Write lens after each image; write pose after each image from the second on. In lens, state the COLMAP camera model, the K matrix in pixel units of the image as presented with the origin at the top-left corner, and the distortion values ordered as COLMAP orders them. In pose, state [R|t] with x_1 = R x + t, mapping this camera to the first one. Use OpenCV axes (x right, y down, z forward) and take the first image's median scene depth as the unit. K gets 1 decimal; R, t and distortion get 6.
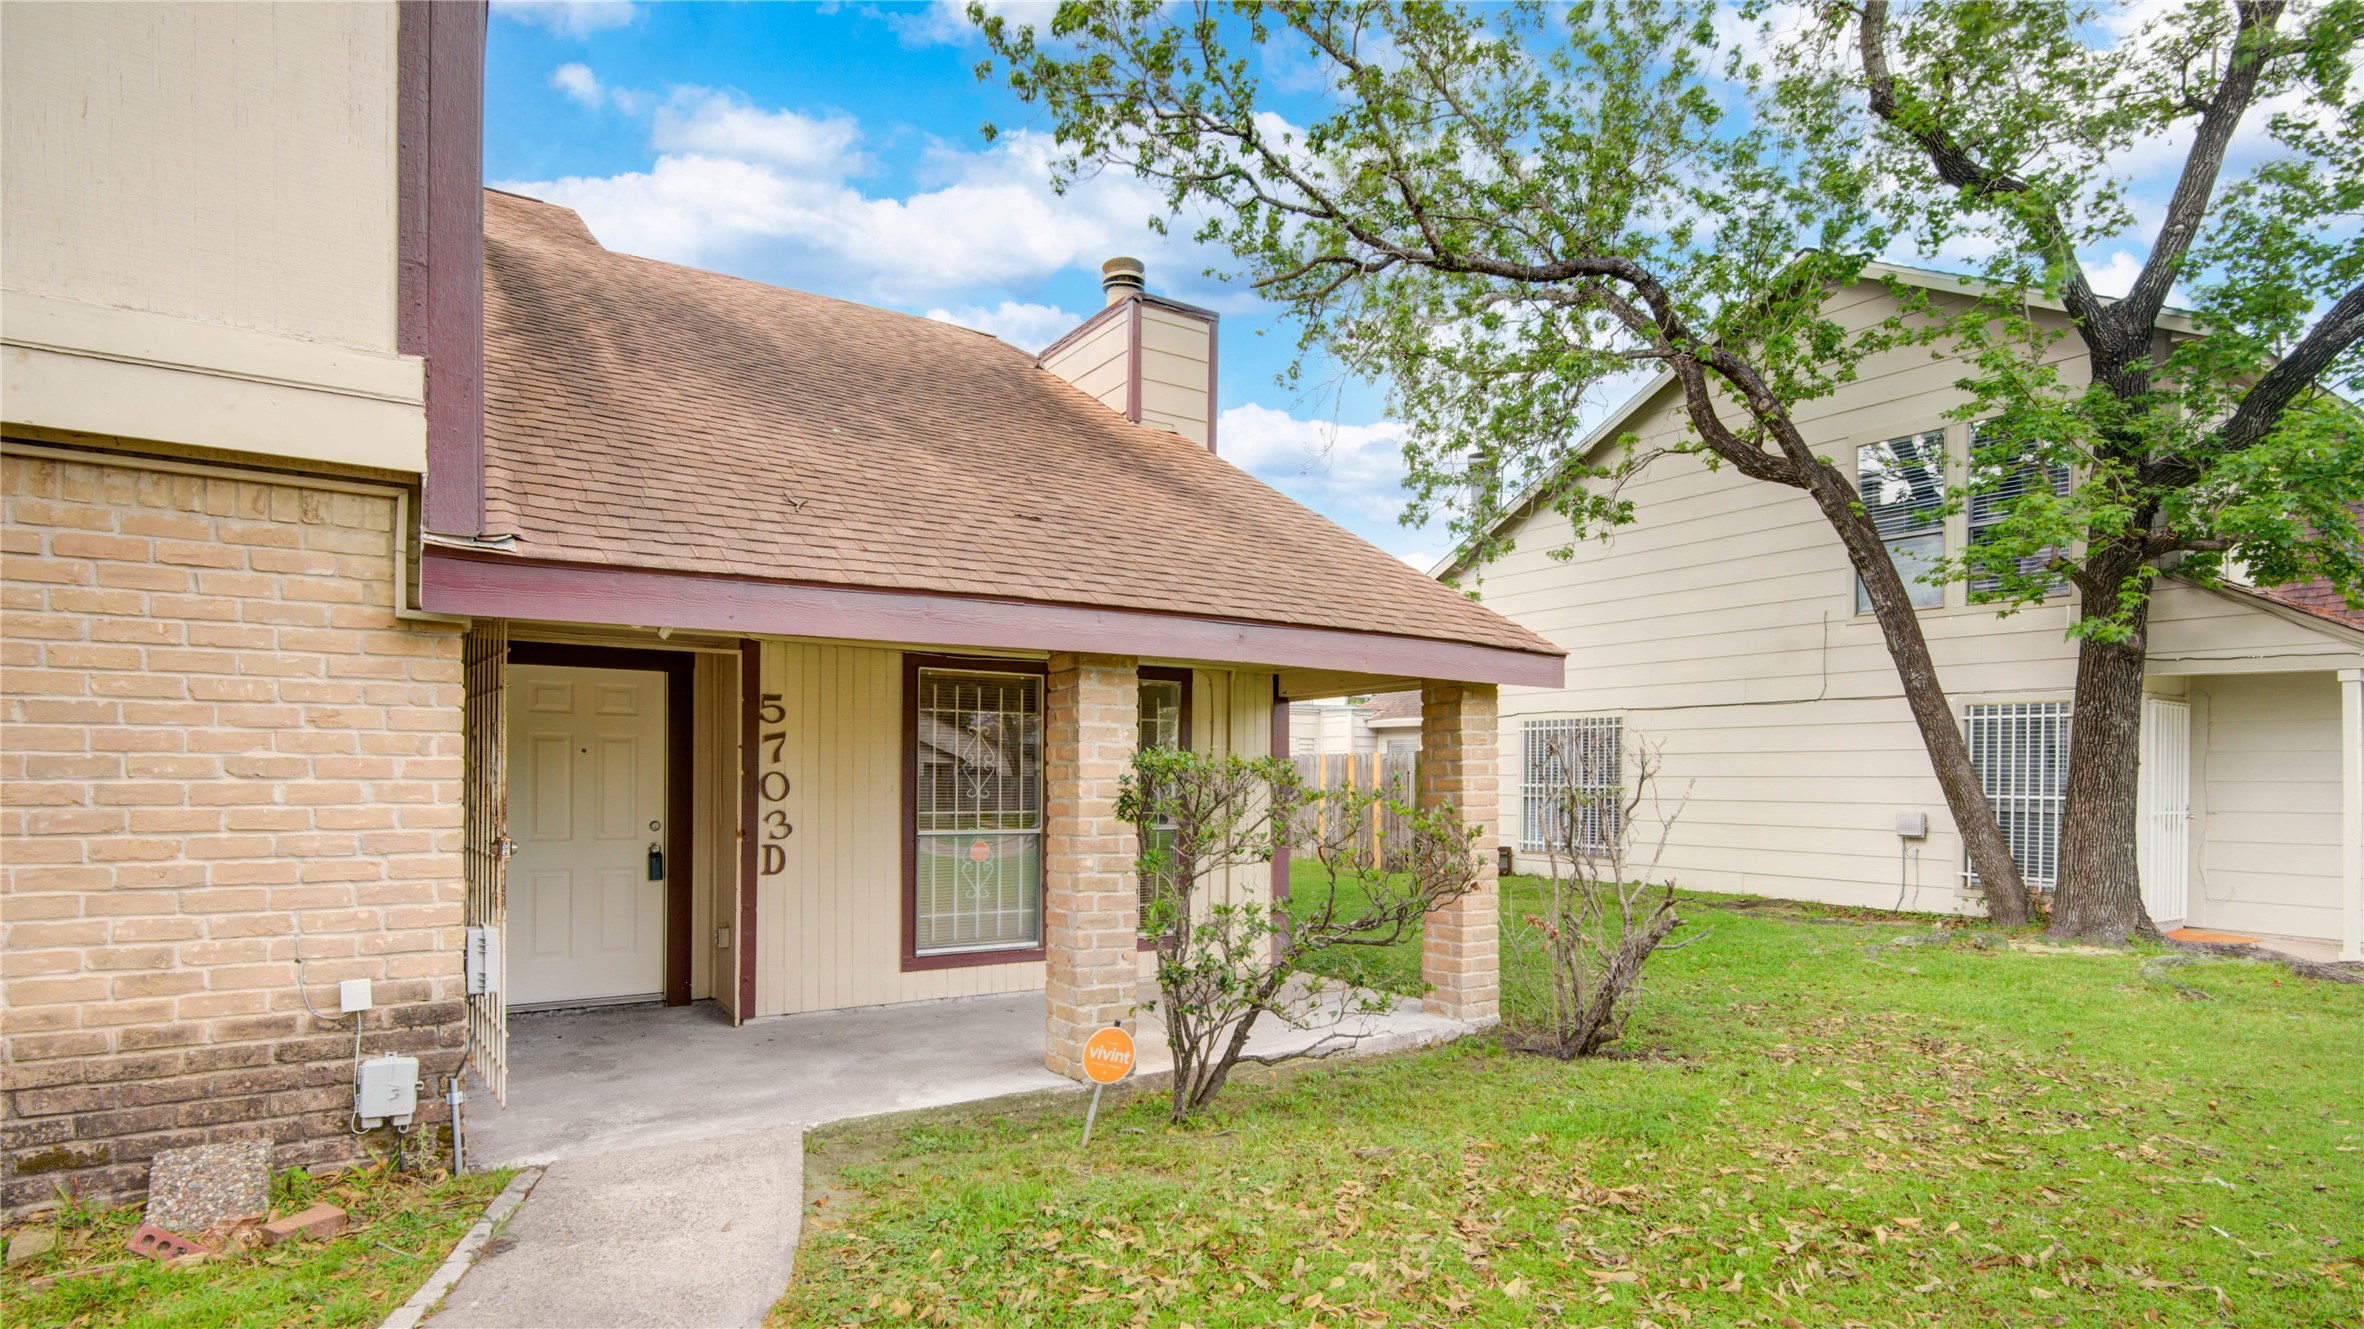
lens RADIAL K [[1181.9, 0, 1181.5], [0, 1181.9, 783.1], [0, 0, 1]] dist [0.012728, -0.011614]
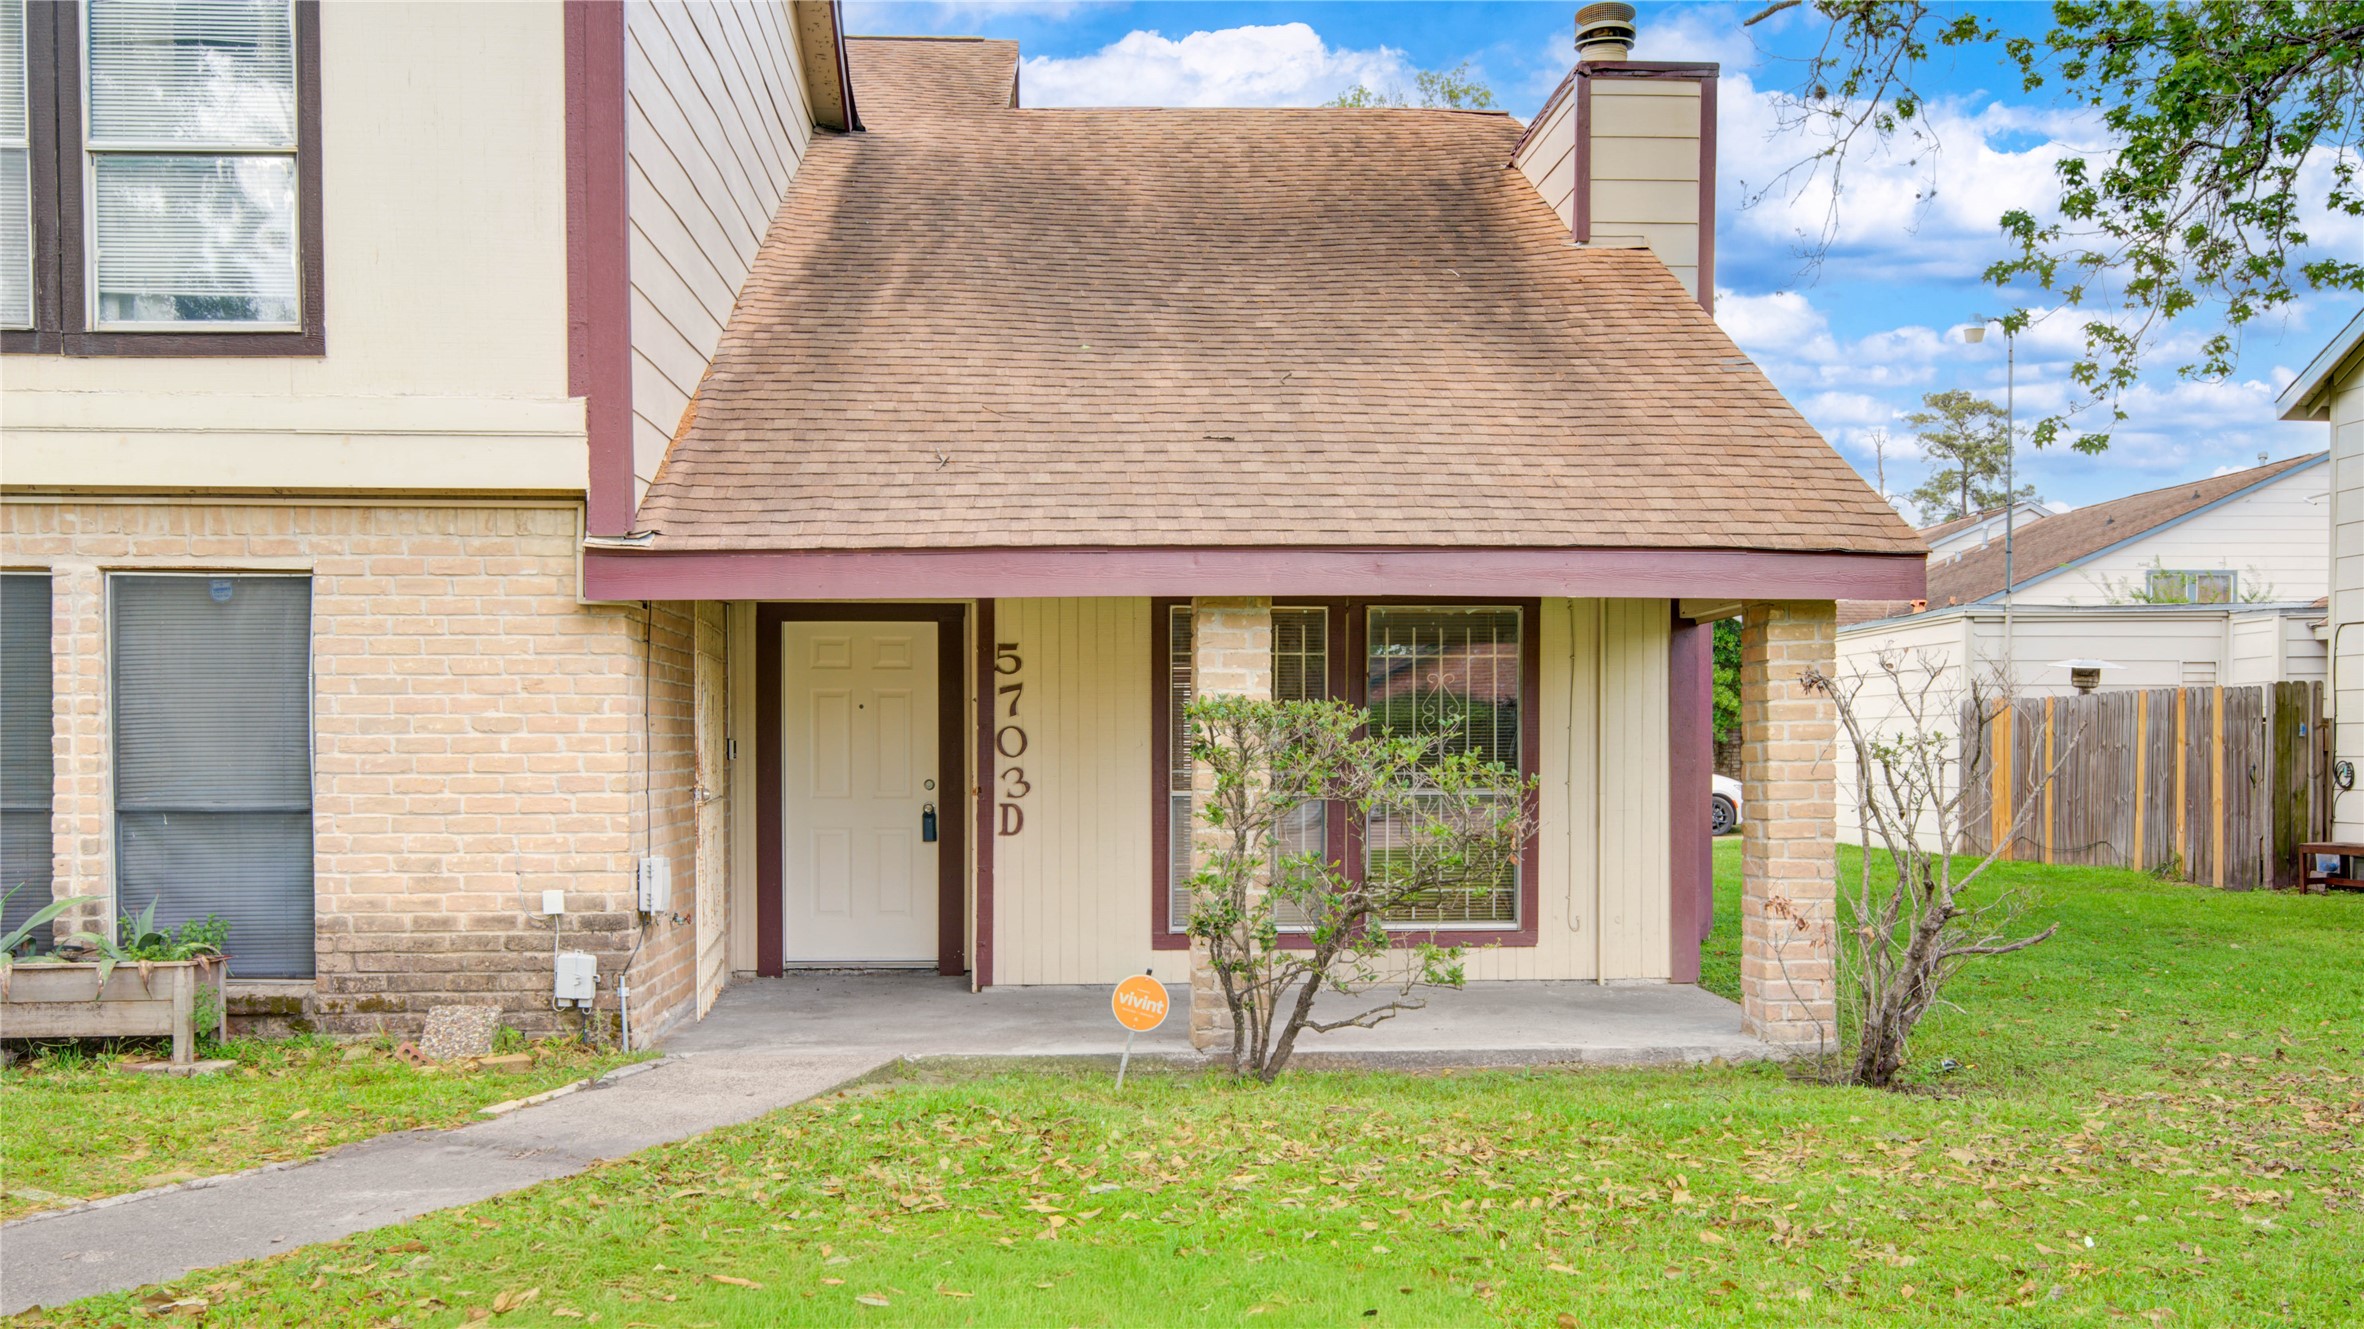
lens RADIAL K [[2018.5, 0, 1181.5], [0, 2018.5, 787.8], [0, 0, 1]] dist [0.035398, -0.078324]
pose [[0.868002, 0.004697, -0.496539, 0.580593], [0.004595, 0.999836, 0.017489, 0.012220], [0.496540, -0.017462, 0.867838, -0.330811]]
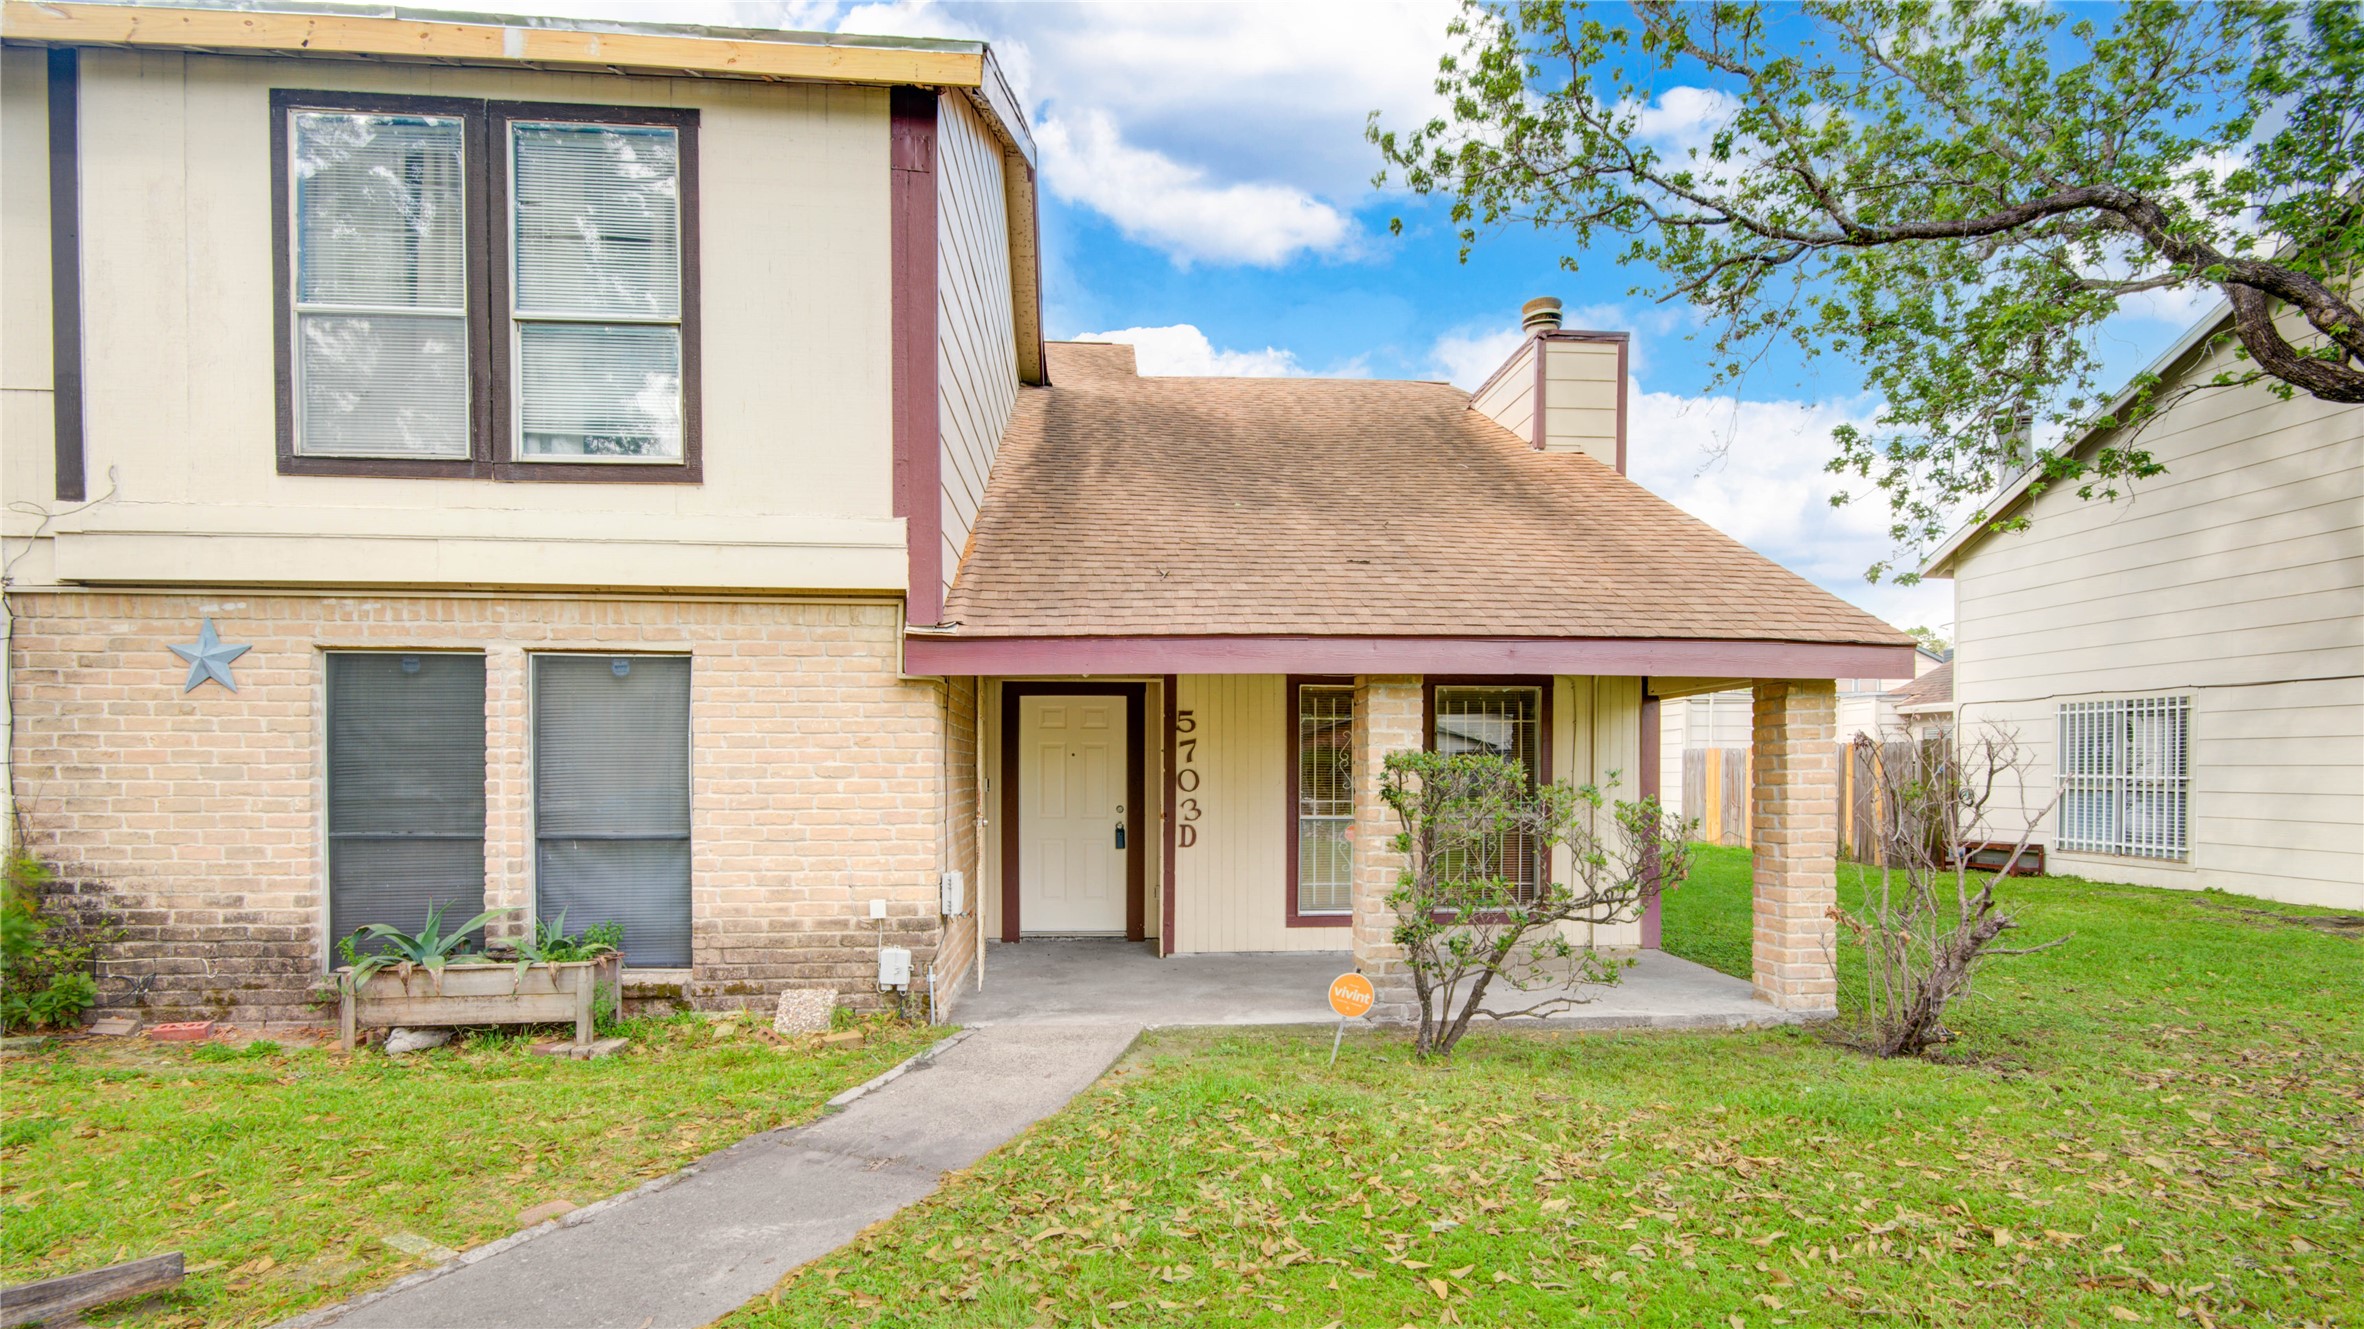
lens RADIAL K [[1070.9, 0, 1180.3], [0, 1070.9, 781.8], [0, 0, 1]] dist [0.000104, -0.000911]
pose [[0.877093, 0.000824, -0.480319, 0.231730], [0.003132, 0.999967, 0.007435, -0.004814], [0.480310, -0.008026, 0.877062, -0.061716]]
